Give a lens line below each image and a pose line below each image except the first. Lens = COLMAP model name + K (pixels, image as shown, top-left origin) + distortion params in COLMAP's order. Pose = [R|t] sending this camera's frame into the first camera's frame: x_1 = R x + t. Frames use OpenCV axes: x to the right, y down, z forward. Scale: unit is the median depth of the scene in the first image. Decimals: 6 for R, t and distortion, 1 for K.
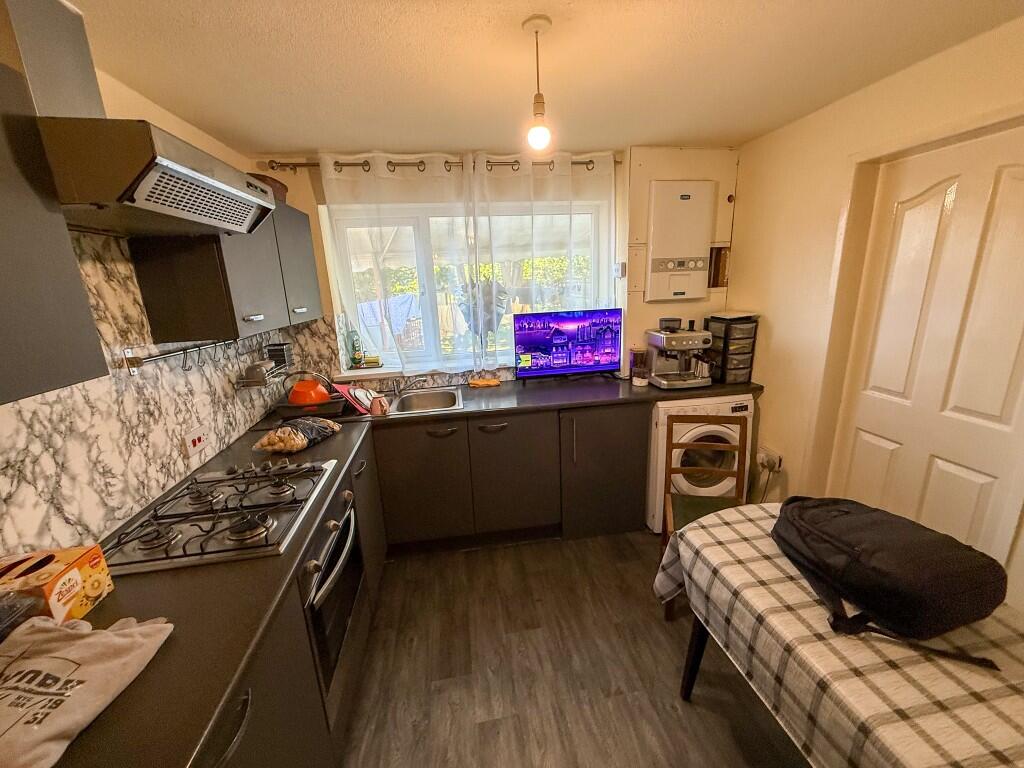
lens RADIAL K [[406.9, 0, 511.0], [0, 406.9, 386.3], [0, 0, 1]] dist [-0.000263, -0.000044]
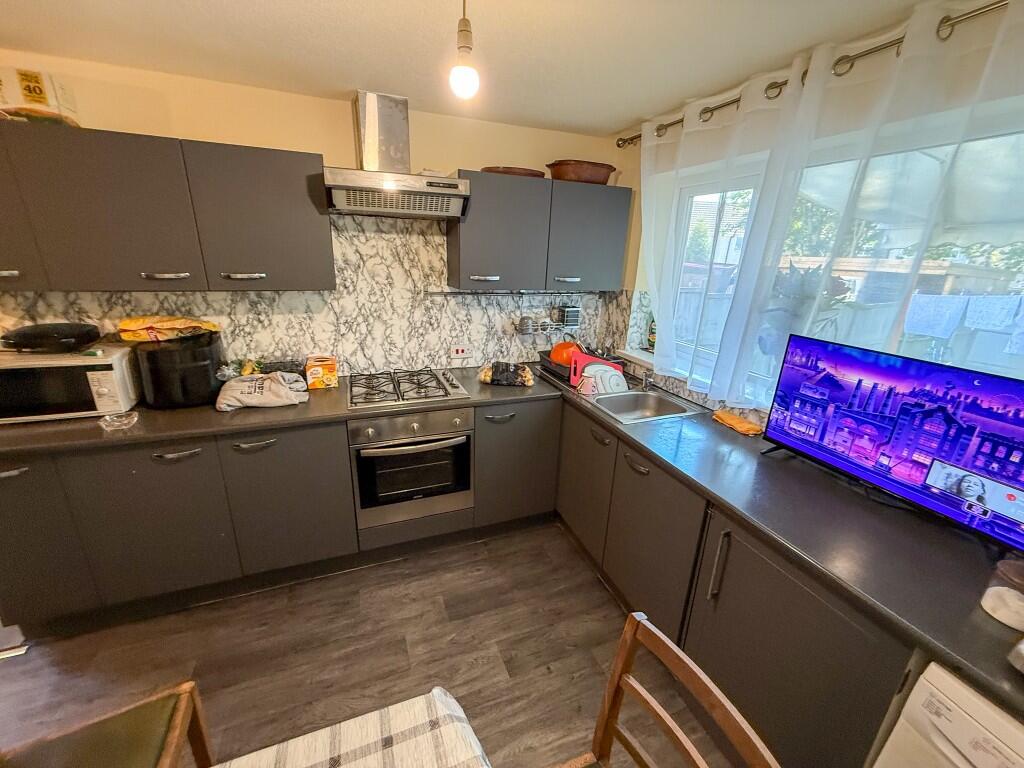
lens RADIAL K [[406.3, 0, 514.4], [0, 406.3, 390.4], [0, 0, 1]] dist [0.017253, -0.000001]
pose [[0.245816, 0.354146, -0.902306, 0.833983], [-0.289799, 0.915142, 0.280234, -0.251451], [0.924982, 0.192602, 0.327588, 0.765734]]
